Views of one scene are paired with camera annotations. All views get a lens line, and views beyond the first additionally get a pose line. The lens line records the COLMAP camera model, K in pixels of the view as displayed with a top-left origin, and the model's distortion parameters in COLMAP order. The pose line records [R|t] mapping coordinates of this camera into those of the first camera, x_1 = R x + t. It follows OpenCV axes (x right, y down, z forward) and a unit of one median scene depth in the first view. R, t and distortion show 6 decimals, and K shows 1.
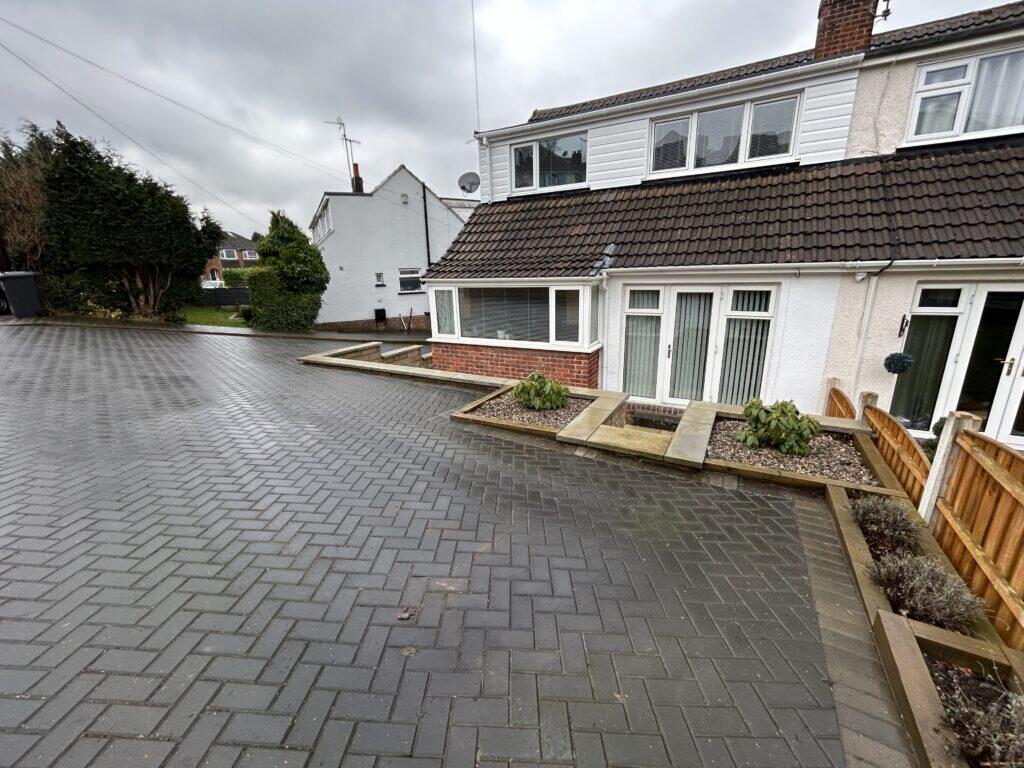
lens RADIAL K [[415.5, 0, 510.4], [0, 415.5, 383.4], [0, 0, 1]] dist [-0.002391, 0.000251]
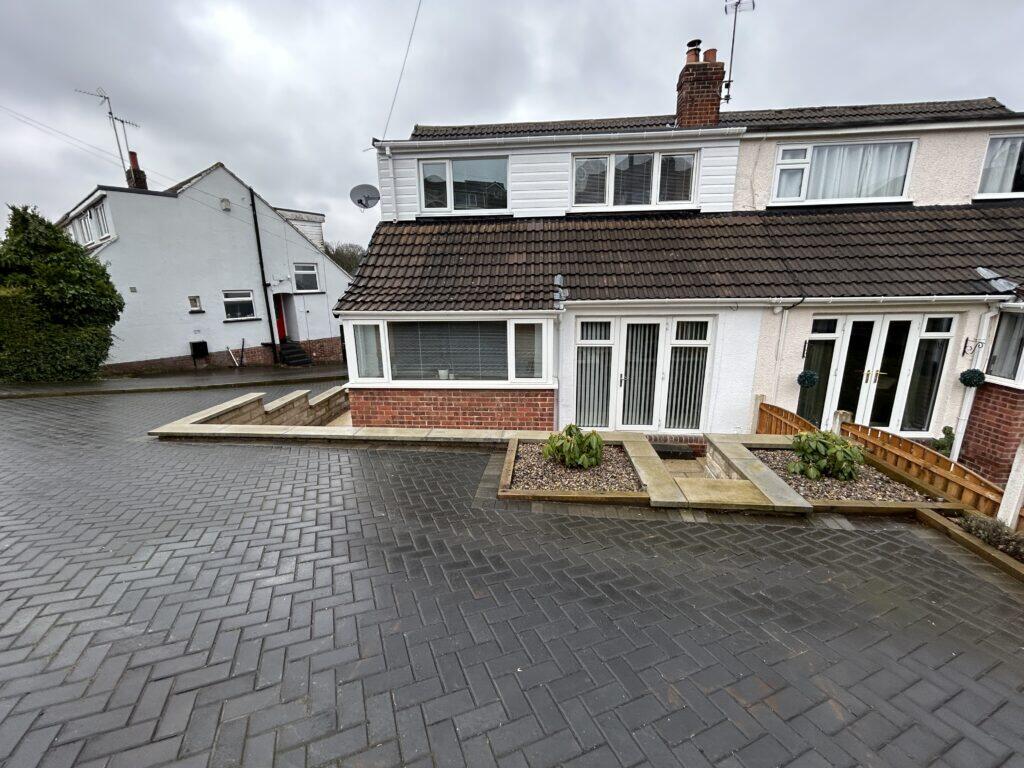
lens RADIAL K [[415.5, 0, 510.4], [0, 415.5, 383.4], [0, 0, 1]] dist [-0.002391, 0.000251]
pose [[0.910683, -0.081148, 0.405059, -0.270481], [0.098717, 0.994858, -0.022637, -0.071431], [-0.401139, 0.060601, 0.914010, 0.169722]]
